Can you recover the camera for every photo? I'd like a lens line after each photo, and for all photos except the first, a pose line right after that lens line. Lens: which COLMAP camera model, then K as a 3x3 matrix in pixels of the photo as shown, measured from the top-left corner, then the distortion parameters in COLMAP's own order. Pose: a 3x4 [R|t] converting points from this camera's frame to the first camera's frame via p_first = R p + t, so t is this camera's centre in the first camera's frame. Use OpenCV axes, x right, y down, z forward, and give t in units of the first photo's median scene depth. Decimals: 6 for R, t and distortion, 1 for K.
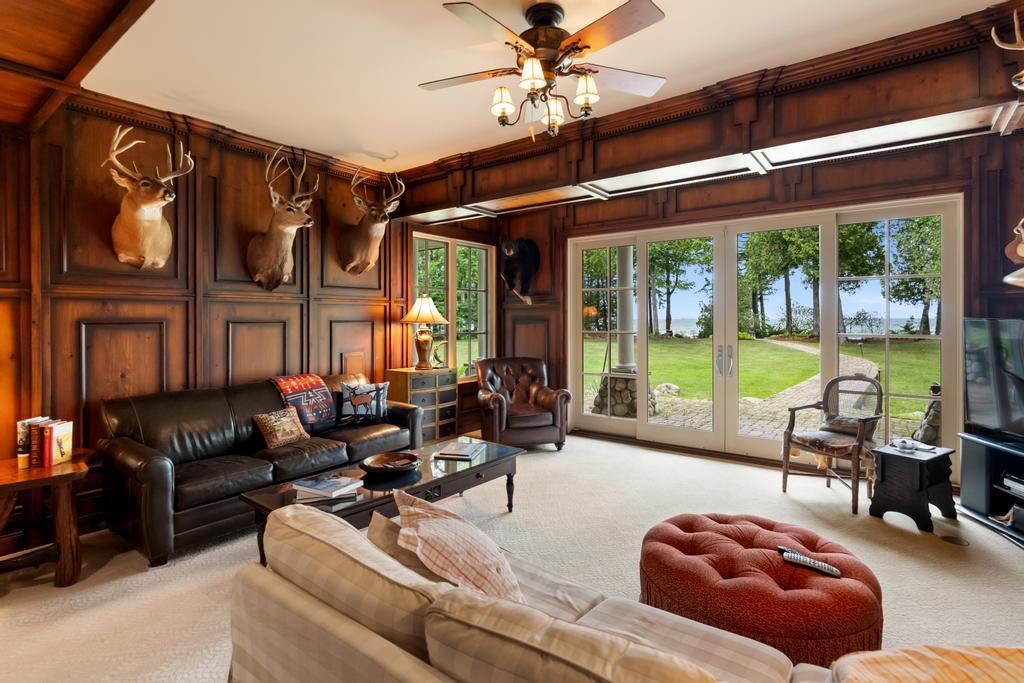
lens RADIAL K [[496.5, 0, 513.7], [0, 496.5, 326.5], [0, 0, 1]] dist [-0.001959, -0.000453]
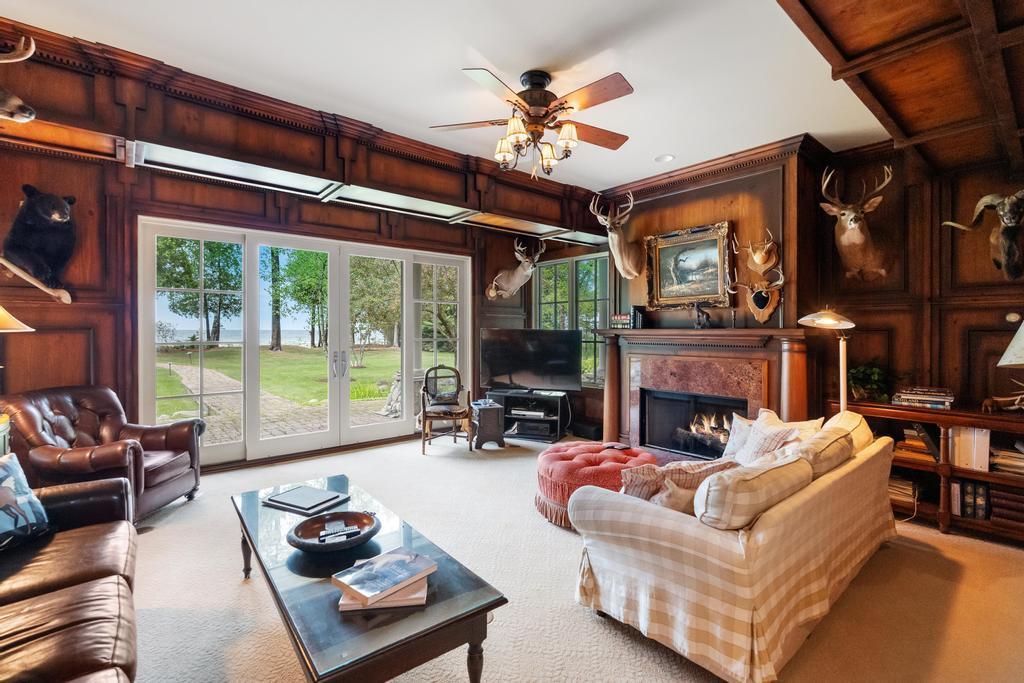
lens RADIAL K [[472.7, 0, 512.0], [0, 472.7, 341.5], [0, 0, 1]] dist [0.000907, 0.000093]
pose [[0.213120, -0.021181, 0.976796, -0.538735], [0.013909, 0.999729, 0.018643, 0.000755], [-0.976927, 0.009613, 0.213357, 0.391826]]
